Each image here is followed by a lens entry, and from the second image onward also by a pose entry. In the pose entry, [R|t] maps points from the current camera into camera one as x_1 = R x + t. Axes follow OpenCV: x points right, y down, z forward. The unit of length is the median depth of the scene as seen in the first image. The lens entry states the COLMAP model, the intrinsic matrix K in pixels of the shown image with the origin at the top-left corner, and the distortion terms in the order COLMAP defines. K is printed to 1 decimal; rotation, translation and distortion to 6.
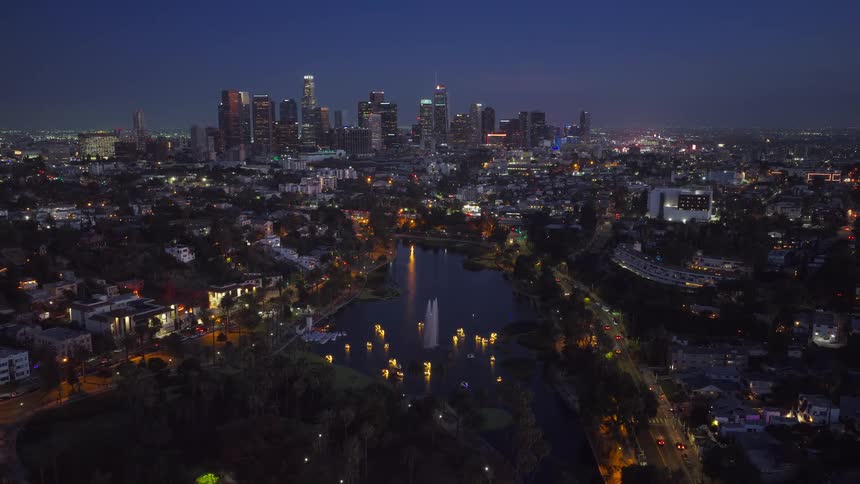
lens RADIAL K [[733.3, 0, 430.0], [0, 733.3, 242.0], [0, 0, 1]] dist [-0.004802, -0.004523]
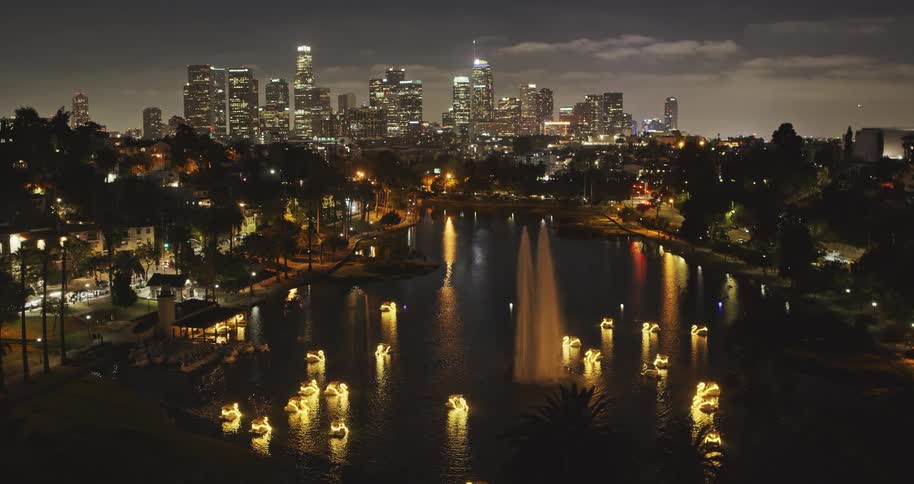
lens RADIAL K [[919.4, 0, 457.5], [0, 919.4, 257.5], [0, 0, 1]] dist [-0.147137, 0.010973]
pose [[0.999978, -0.001703, -0.006382, -0.005607], [0.001530, 0.999634, -0.027008, 0.021536], [0.006426, 0.026998, 0.999615, 0.129738]]
